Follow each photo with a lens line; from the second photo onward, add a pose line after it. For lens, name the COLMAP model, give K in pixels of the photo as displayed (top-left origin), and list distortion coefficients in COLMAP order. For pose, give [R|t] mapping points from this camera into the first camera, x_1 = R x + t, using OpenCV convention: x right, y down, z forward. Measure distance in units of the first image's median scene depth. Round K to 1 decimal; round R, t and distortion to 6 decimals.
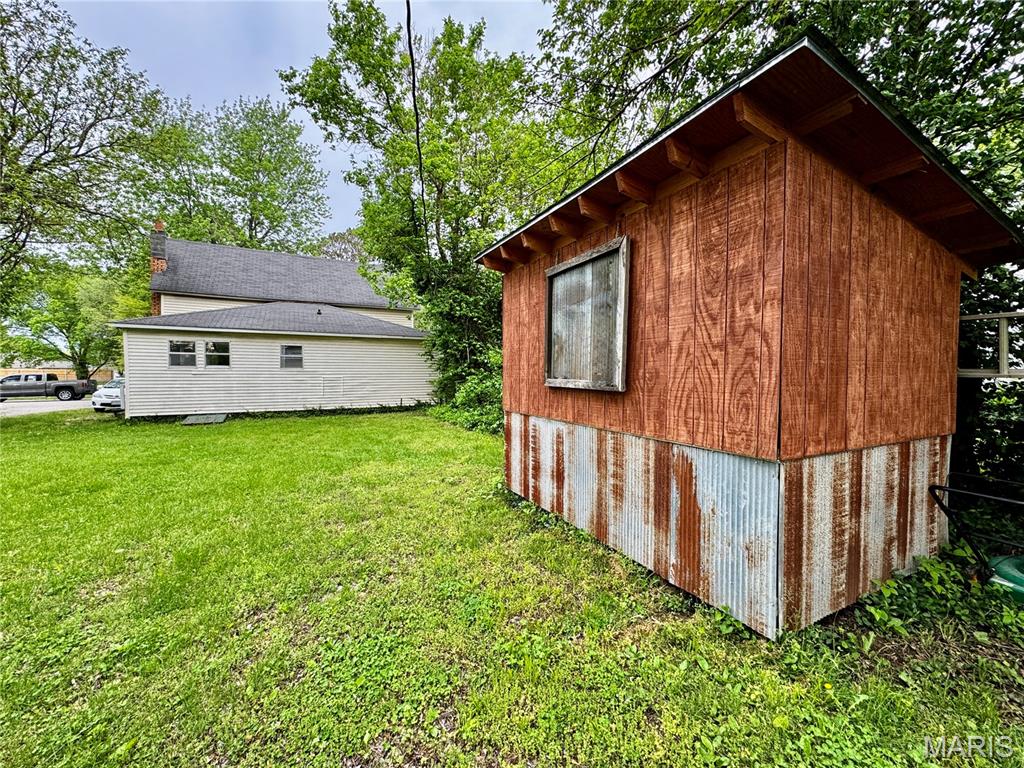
lens RADIAL K [[407.2, 0, 512.3], [0, 407.2, 379.8], [0, 0, 1]] dist [-0.004166, 0.000579]
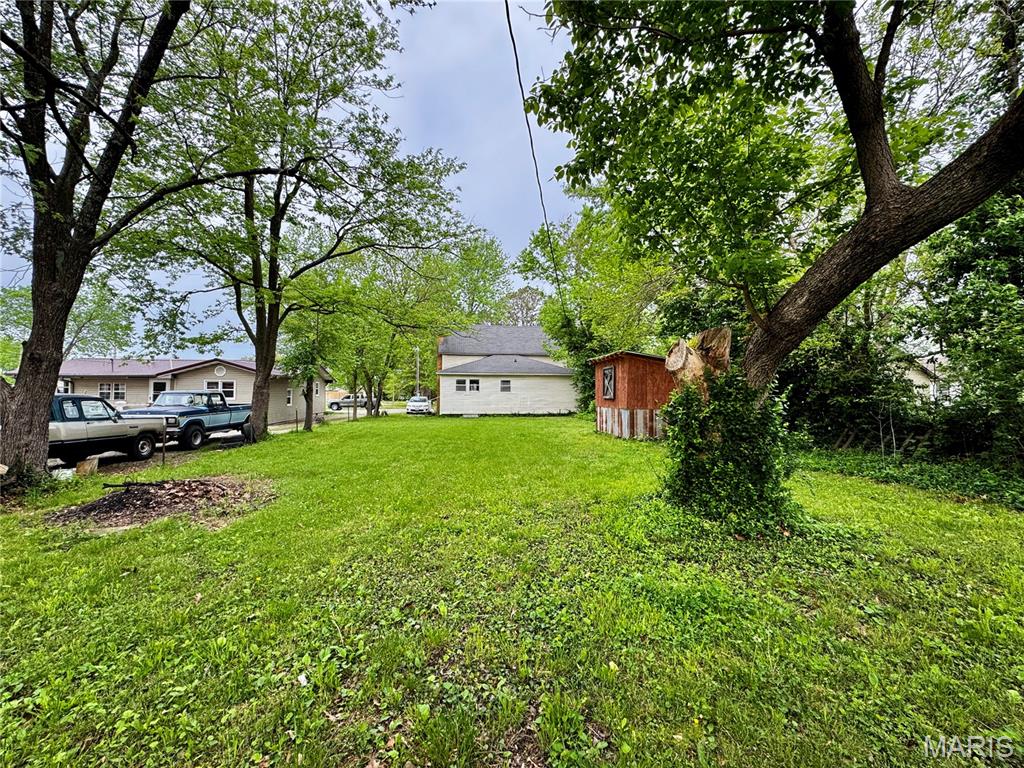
lens RADIAL K [[407.2, 0, 511.0], [0, 407.2, 387.0], [0, 0, 1]] dist [-0.004166, 0.000579]
pose [[0.932407, -0.003477, -0.361394, 0.207465], [-0.009148, 0.999406, -0.033218, 0.014155], [0.361295, 0.034278, 0.931821, -0.901700]]
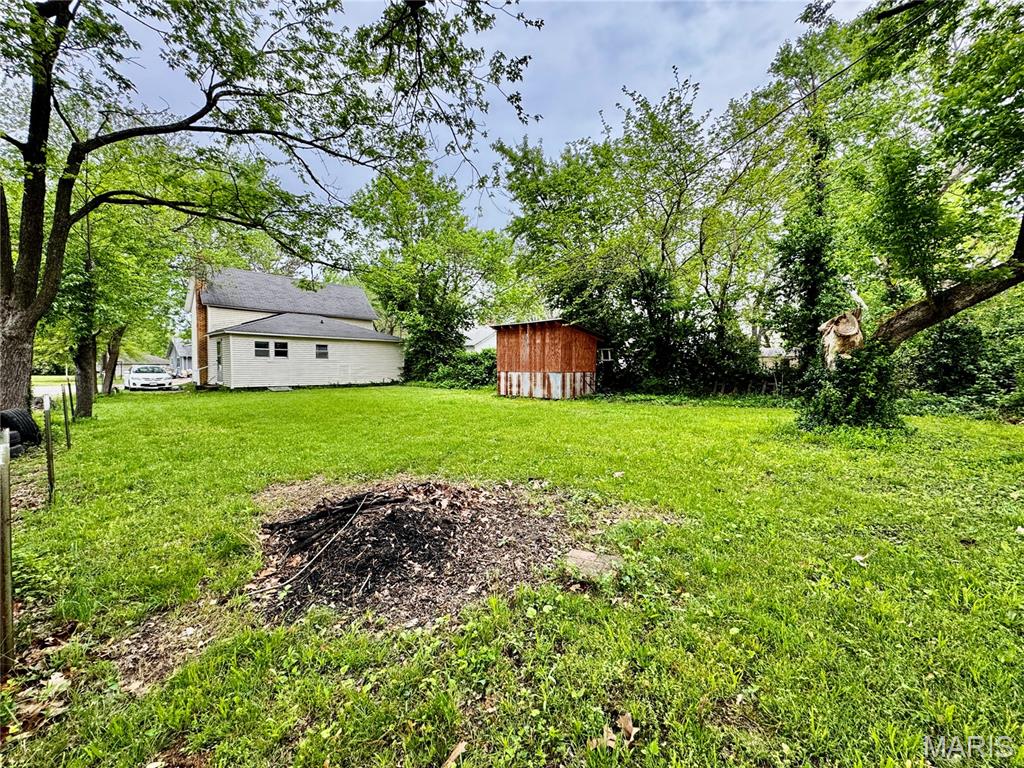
lens RADIAL K [[407.2, 0, 509.5], [0, 407.2, 383.7], [0, 0, 1]] dist [-0.004166, 0.000579]
pose [[0.948068, -0.010802, 0.317885, -0.391607], [0.002841, 0.999671, 0.025494, 0.035742], [-0.318056, -0.023267, 0.947787, -0.871795]]
